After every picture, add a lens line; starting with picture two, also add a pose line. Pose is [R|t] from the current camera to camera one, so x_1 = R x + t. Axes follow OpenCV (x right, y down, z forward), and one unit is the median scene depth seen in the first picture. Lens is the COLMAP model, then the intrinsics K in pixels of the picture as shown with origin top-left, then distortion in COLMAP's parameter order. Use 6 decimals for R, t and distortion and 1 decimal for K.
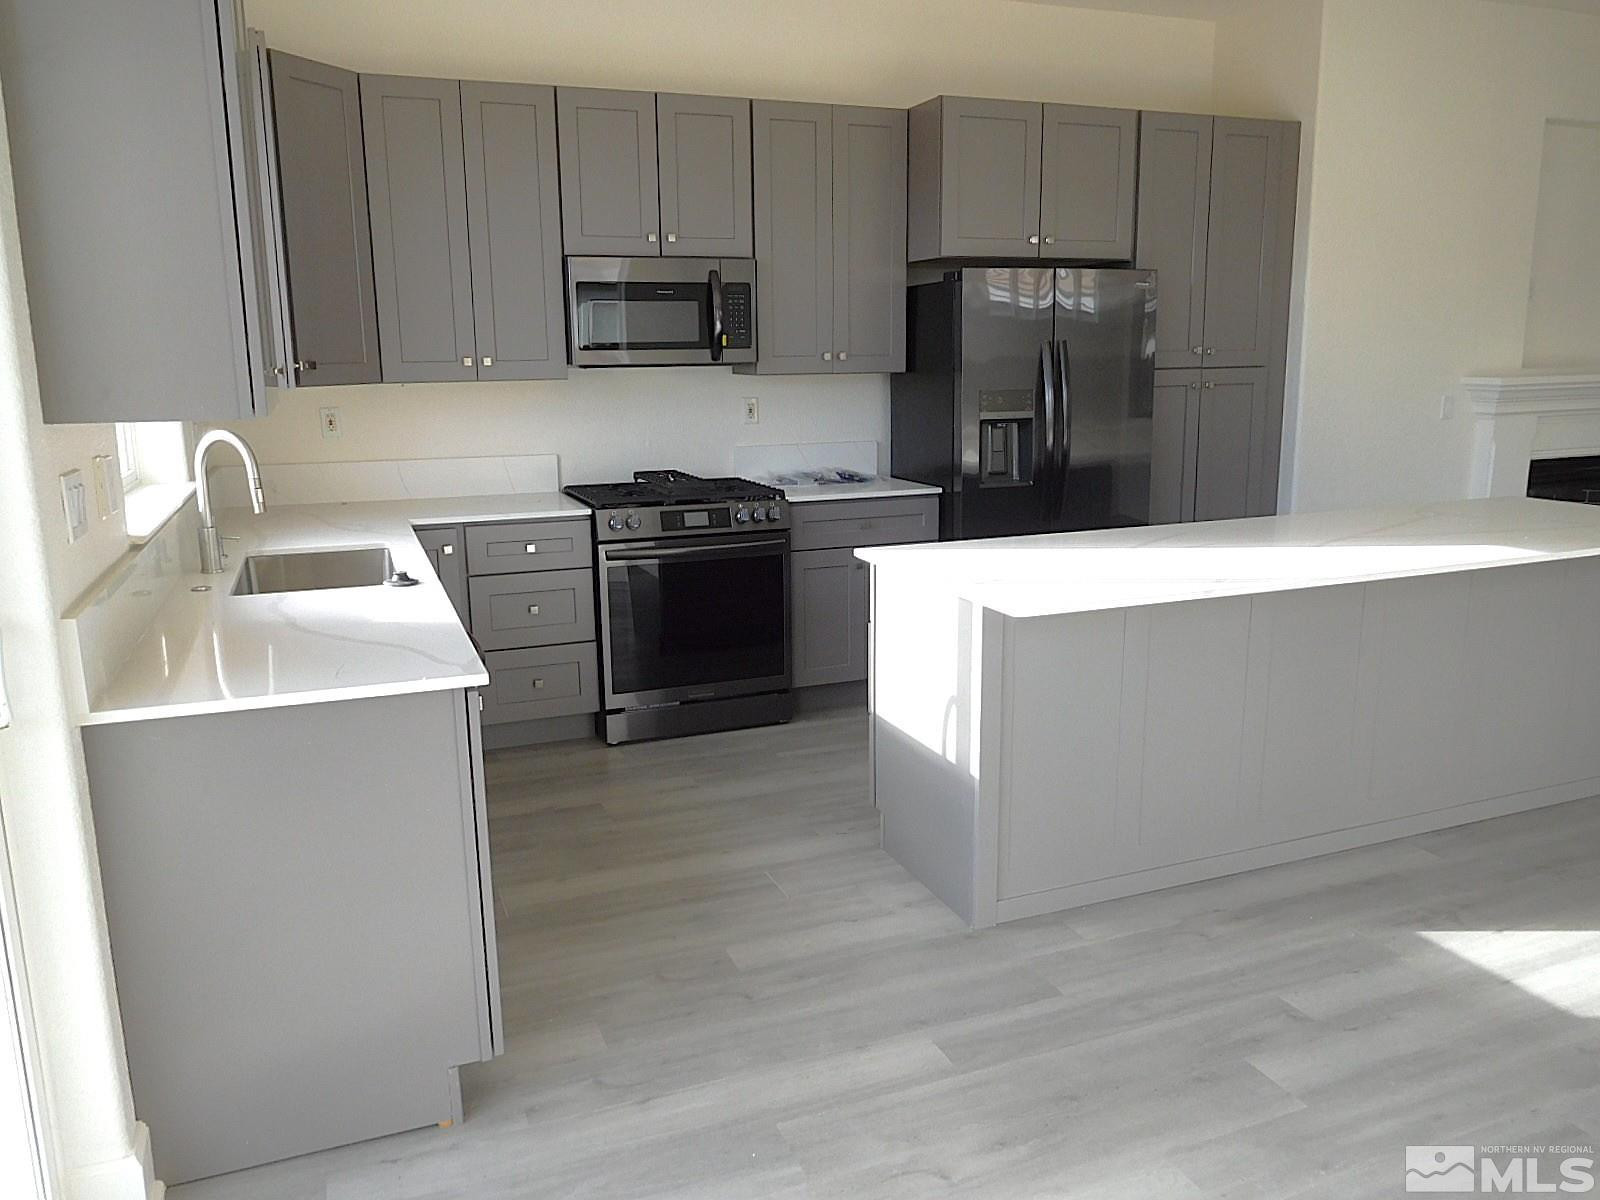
lens RADIAL K [[1198.4, 0, 799.2], [0, 1198.4, 604.2], [0, 0, 1]] dist [-0.002608, -0.008294]
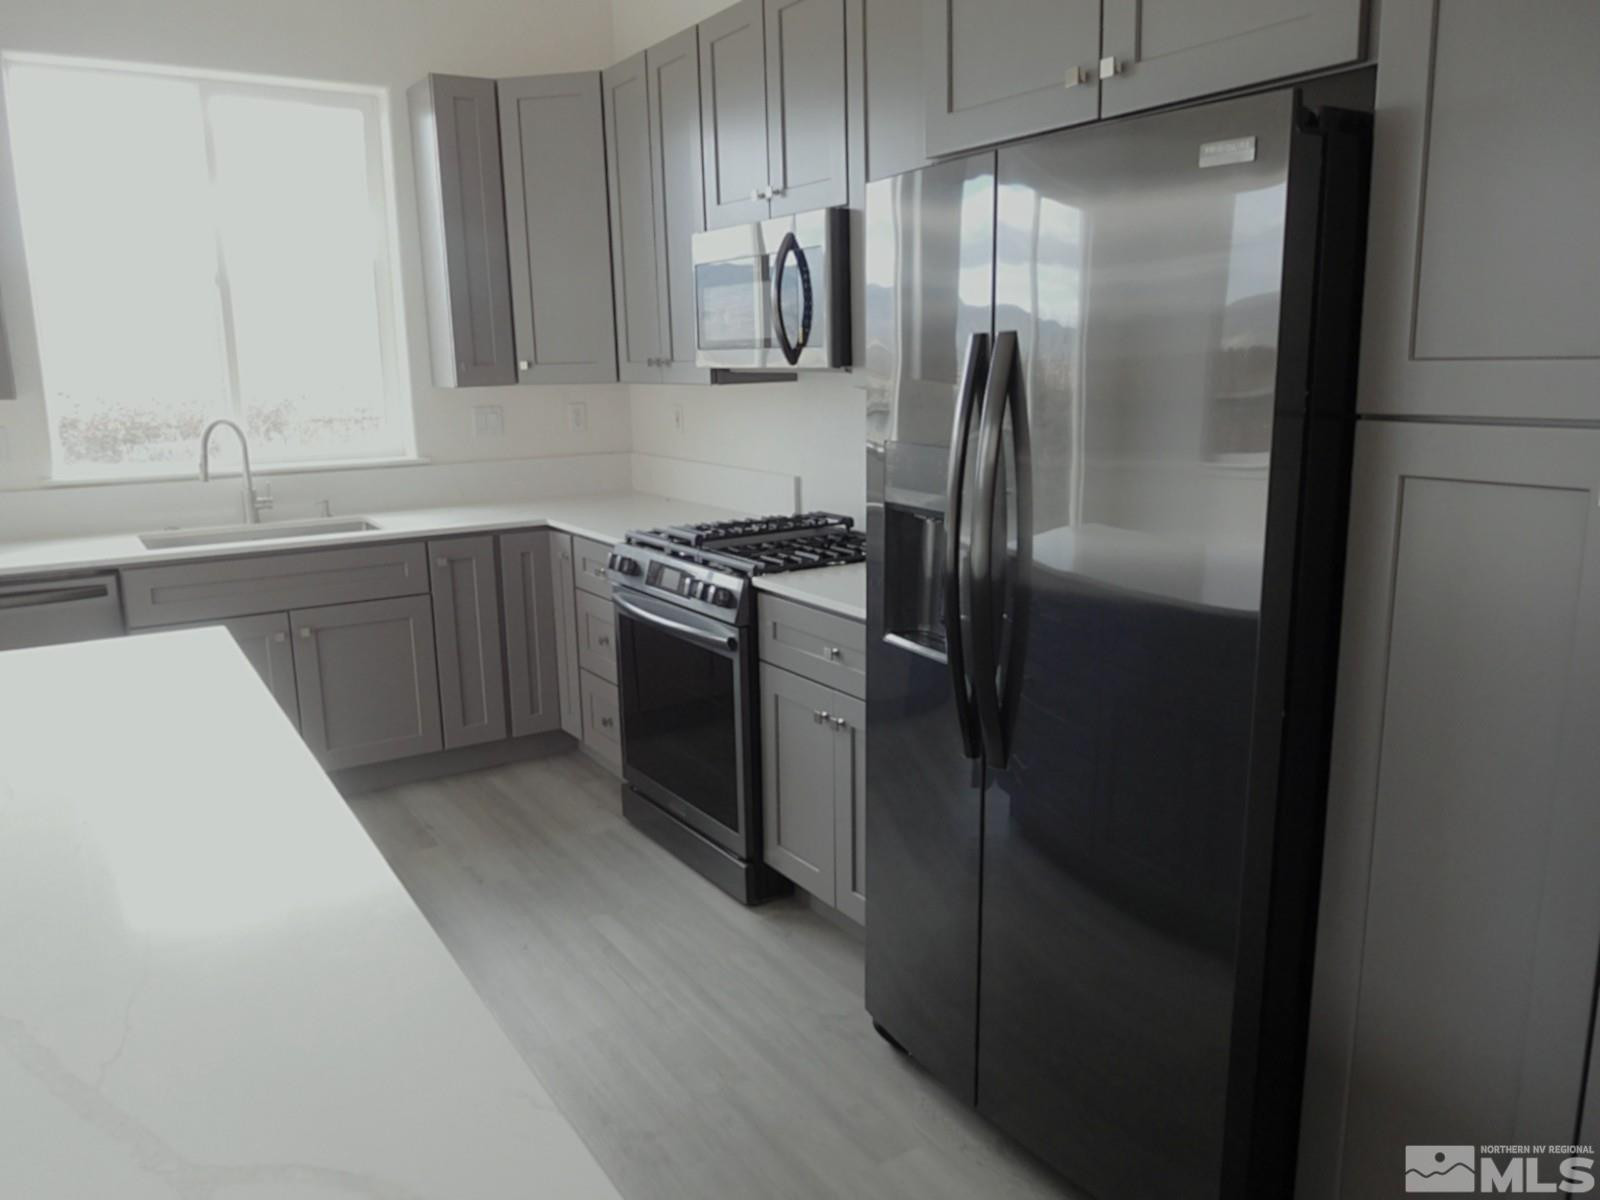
lens RADIAL K [[1198.4, 0, 799.8], [0, 1198.4, 604.4], [0, 0, 1]] dist [-0.002608, -0.008294]
pose [[0.192433, 0.213010, -0.957913, 0.673840], [-0.187364, 0.966174, 0.177208, -0.211603], [0.963257, 0.145378, 0.225834, 0.944501]]
